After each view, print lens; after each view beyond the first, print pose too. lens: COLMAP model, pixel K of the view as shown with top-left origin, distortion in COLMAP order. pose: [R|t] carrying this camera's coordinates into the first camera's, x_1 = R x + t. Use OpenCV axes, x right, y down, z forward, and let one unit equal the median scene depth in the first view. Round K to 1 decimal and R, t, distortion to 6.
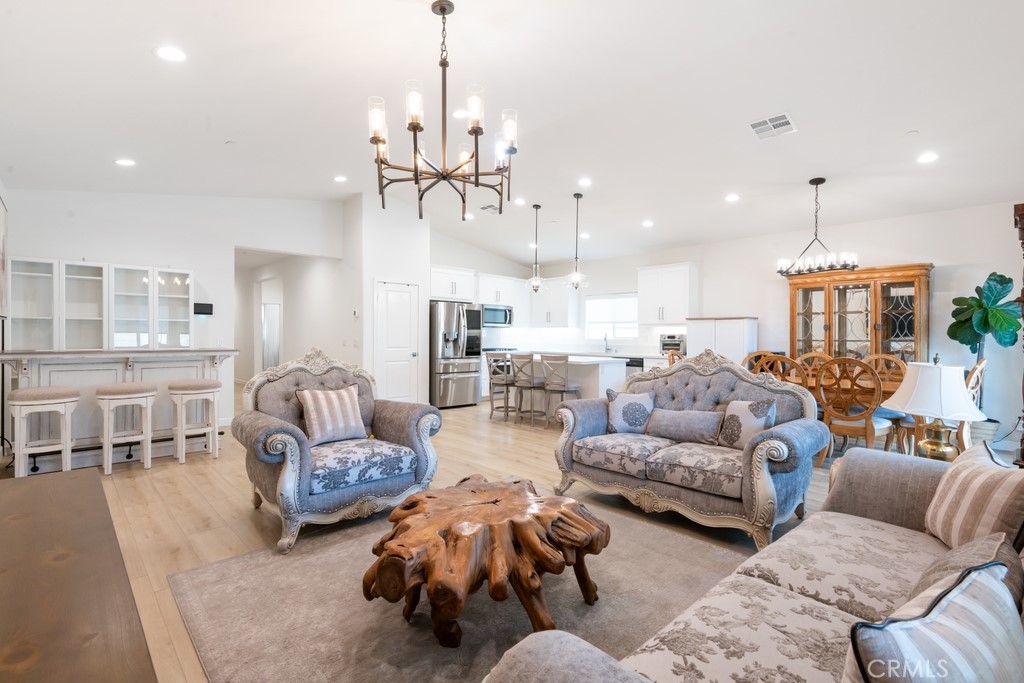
lens RADIAL K [[484.0, 0, 510.9], [0, 484.0, 336.2], [0, 0, 1]] dist [-0.001048, -0.000087]
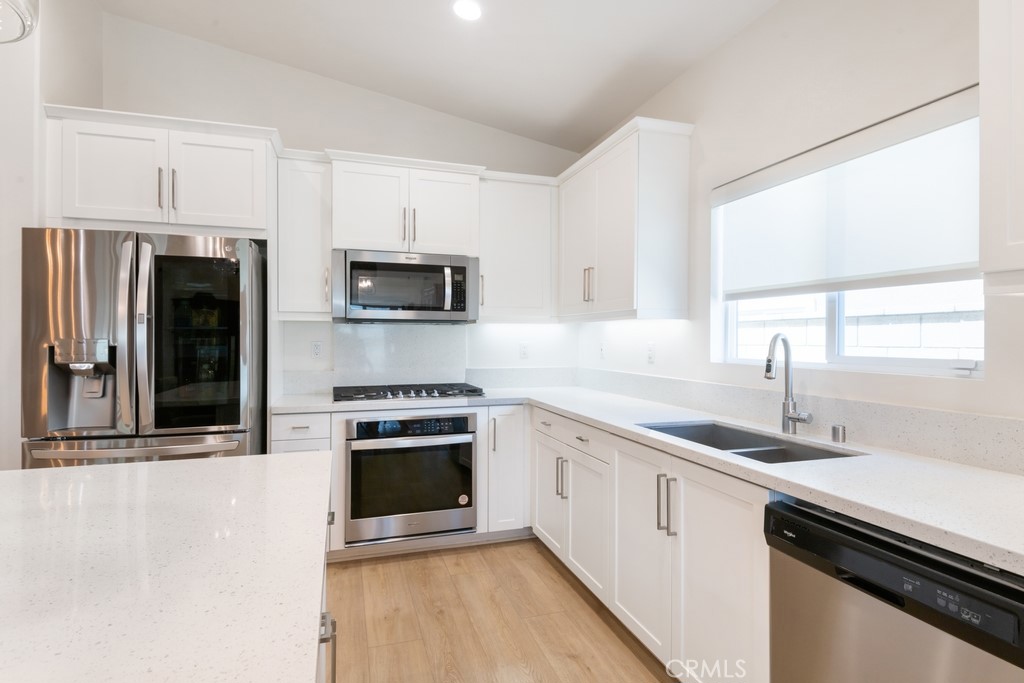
lens RADIAL K [[547.7, 0, 509.6], [0, 547.7, 343.1], [0, 0, 1]] dist [0.001181, 0.000046]
pose [[0.897911, -0.007604, -0.440111, 0.184833], [0.002765, 0.999928, -0.011634, -0.001130], [0.440168, 0.009229, 0.897868, 0.708433]]
